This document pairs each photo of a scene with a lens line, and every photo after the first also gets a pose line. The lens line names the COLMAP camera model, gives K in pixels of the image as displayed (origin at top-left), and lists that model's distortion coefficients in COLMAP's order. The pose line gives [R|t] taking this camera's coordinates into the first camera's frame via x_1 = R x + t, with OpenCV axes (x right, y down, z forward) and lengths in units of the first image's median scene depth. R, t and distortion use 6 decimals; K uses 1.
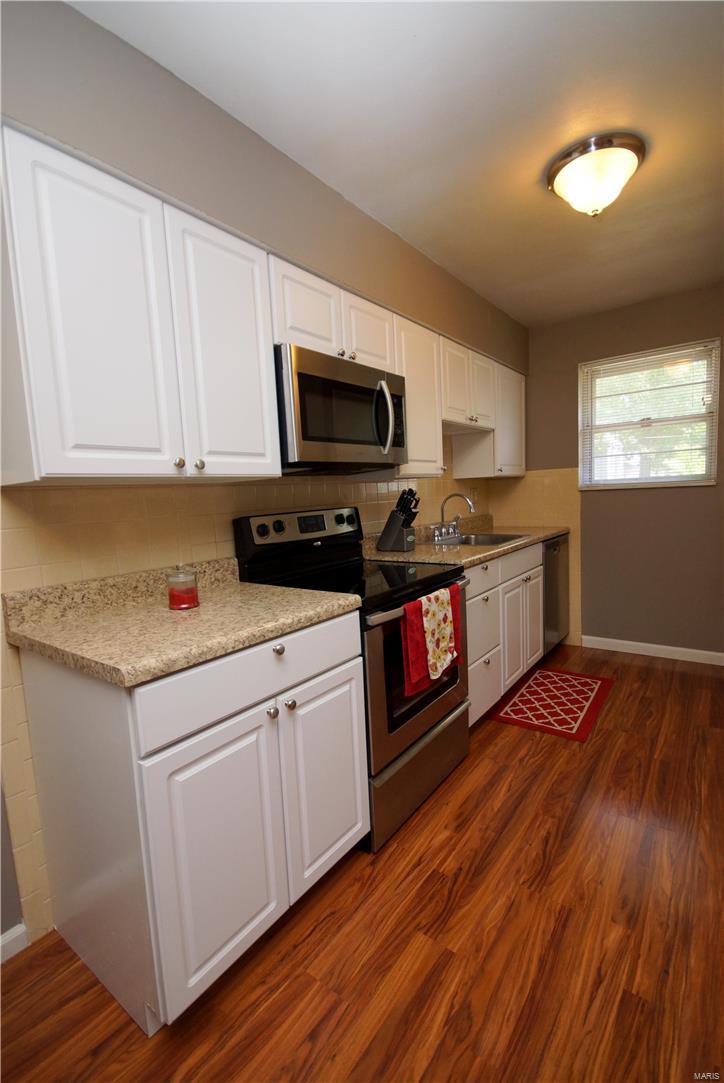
lens RADIAL K [[481.8, 0, 367.5], [0, 481.8, 549.5], [0, 0, 1]] dist [-0.000320, -0.006078]
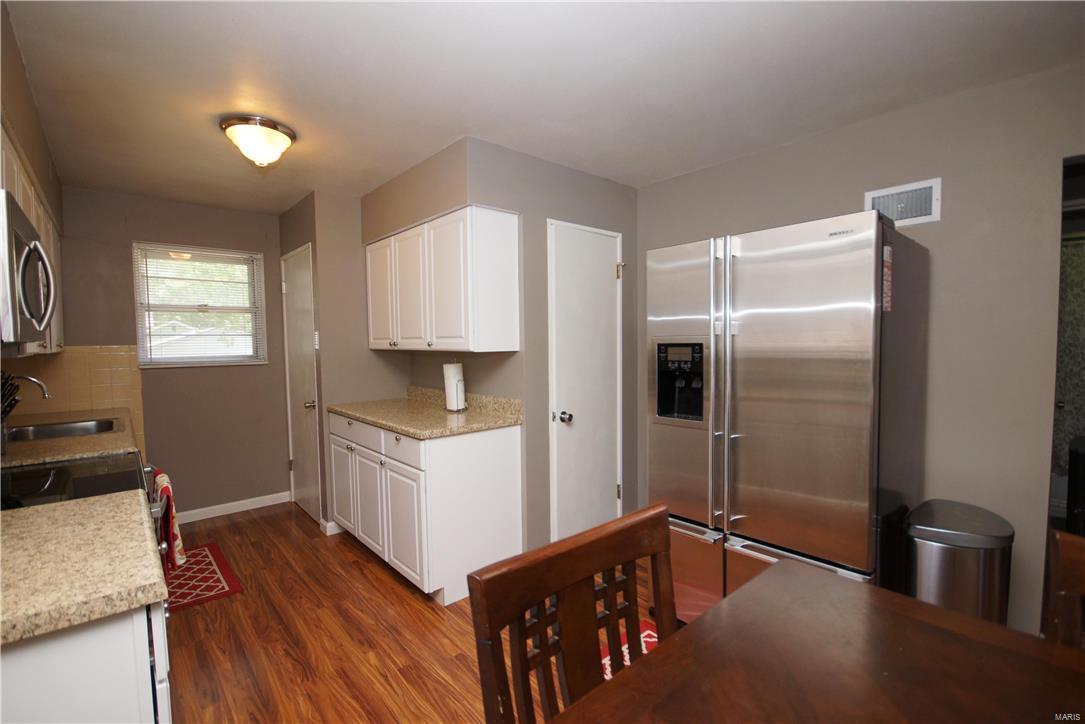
lens RADIAL K [[475.3, 0, 538.9], [0, 475.3, 368.7], [0, 0, 1]] dist [0.005207, 0.000500]
pose [[0.219156, -0.007919, 0.975658, -0.622533], [0.113297, 0.993409, -0.017386, -0.028076], [-0.969089, 0.114349, 0.218609, 0.020496]]
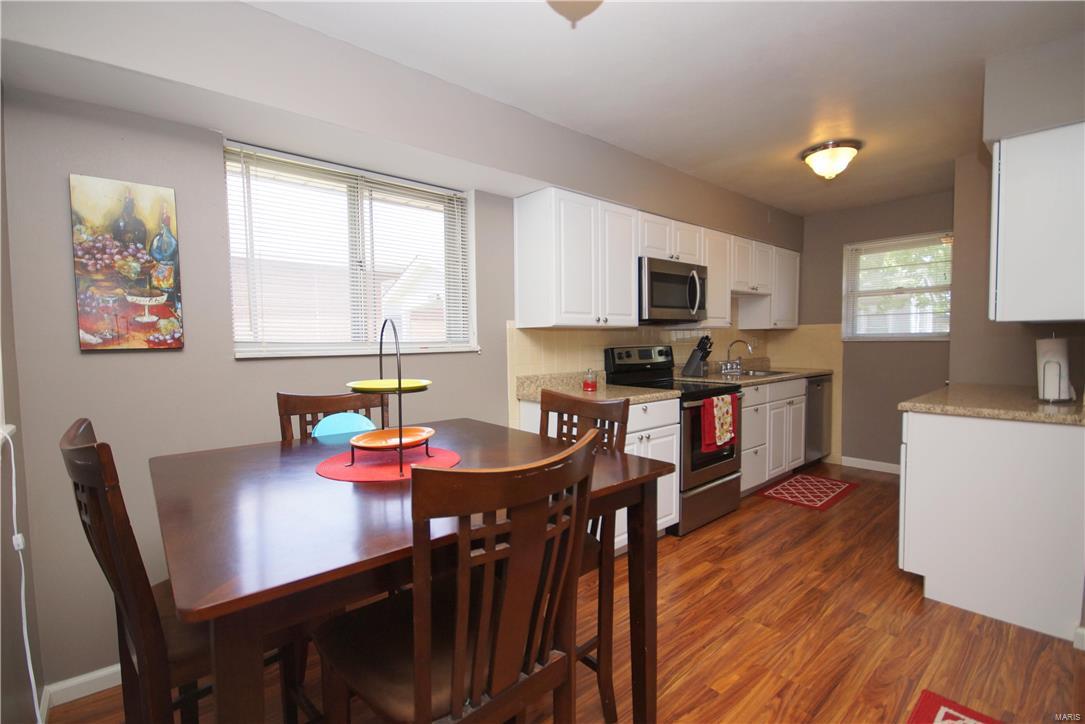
lens RADIAL K [[482.7, 0, 547.3], [0, 482.7, 366.6], [0, 0, 1]] dist [-0.000320, -0.006078]
pose [[0.977381, 0.049624, -0.205583, -0.117833], [-0.060257, 0.997133, -0.045780, 0.099310], [0.202722, 0.057132, 0.977568, -0.804118]]
